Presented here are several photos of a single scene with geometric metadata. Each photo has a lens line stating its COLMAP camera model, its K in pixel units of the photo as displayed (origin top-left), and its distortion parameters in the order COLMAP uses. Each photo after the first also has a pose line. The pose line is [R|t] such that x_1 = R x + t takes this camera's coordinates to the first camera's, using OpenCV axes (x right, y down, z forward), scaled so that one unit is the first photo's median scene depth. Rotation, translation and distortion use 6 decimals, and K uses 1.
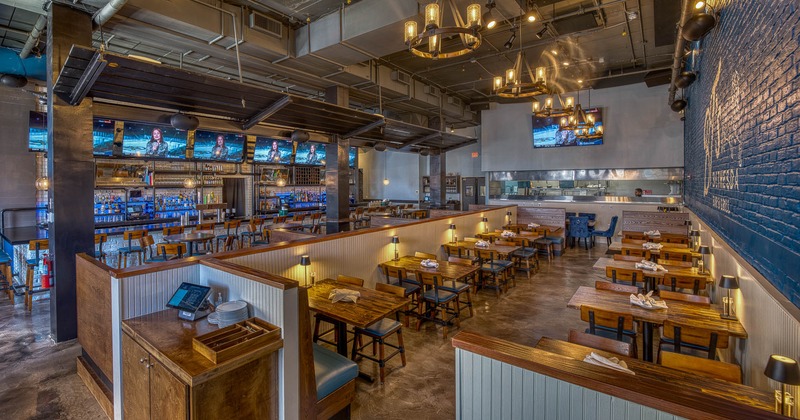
lens RADIAL K [[349.4, 0, 363.4], [0, 349.4, 186.2], [0, 0, 1]] dist [-0.018740, -0.000320]
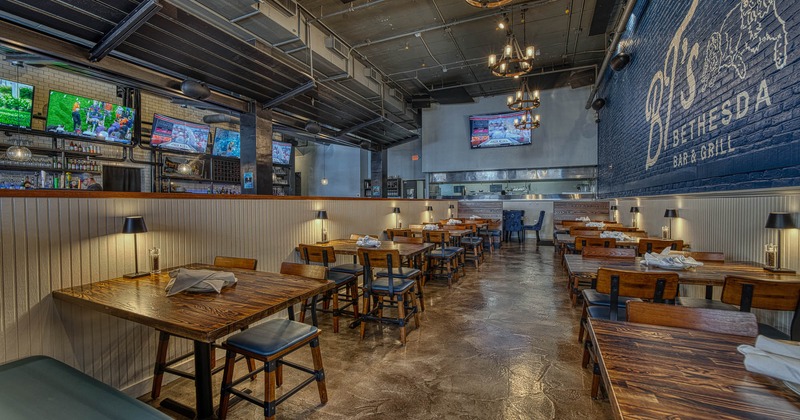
lens RADIAL K [[323.2, 0, 401.6], [0, 323.2, 208.4], [0, 0, 1]] dist [-0.017422, -0.000745]
pose [[0.961038, -0.001836, 0.276409, 0.040092], [-0.000750, 0.999957, 0.009249, 0.082378], [-0.276414, -0.009096, 0.960996, 0.191879]]
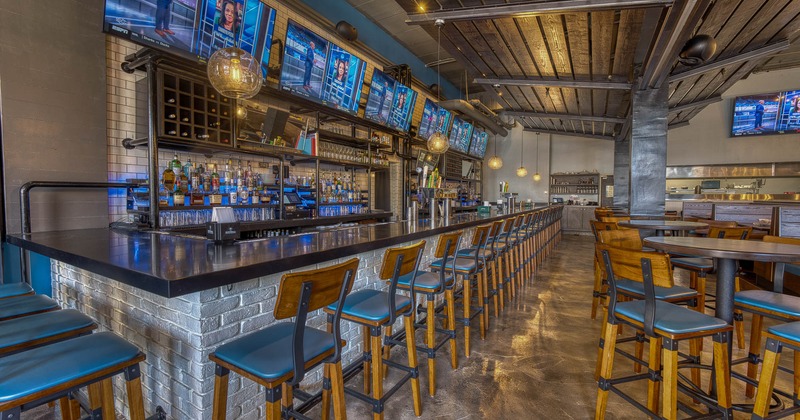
lens RADIAL K [[323.2, 0, 400.6], [0, 323.2, 209.4], [0, 0, 1]] dist [-0.017422, -0.000745]
pose [[0.988222, 0.007711, 0.152830, -0.595887], [-0.011935, 0.999571, 0.026745, 0.071465], [-0.152559, -0.028255, 0.987890, 0.504312]]
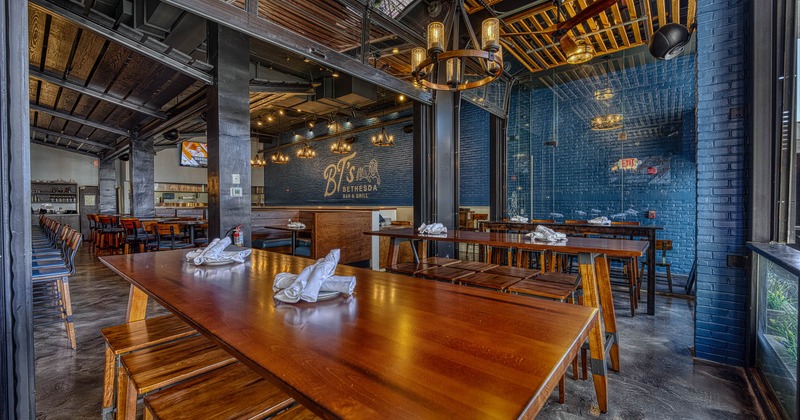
lens RADIAL K [[323.2, 0, 401.3], [0, 323.2, 211.0], [0, 0, 1]] dist [-0.017422, -0.000745]
pose [[-0.003410, -0.009461, 0.999949, -1.001701], [0.015046, 0.999842, 0.009511, 0.078453], [-0.999881, 0.015078, -0.003267, 0.256833]]
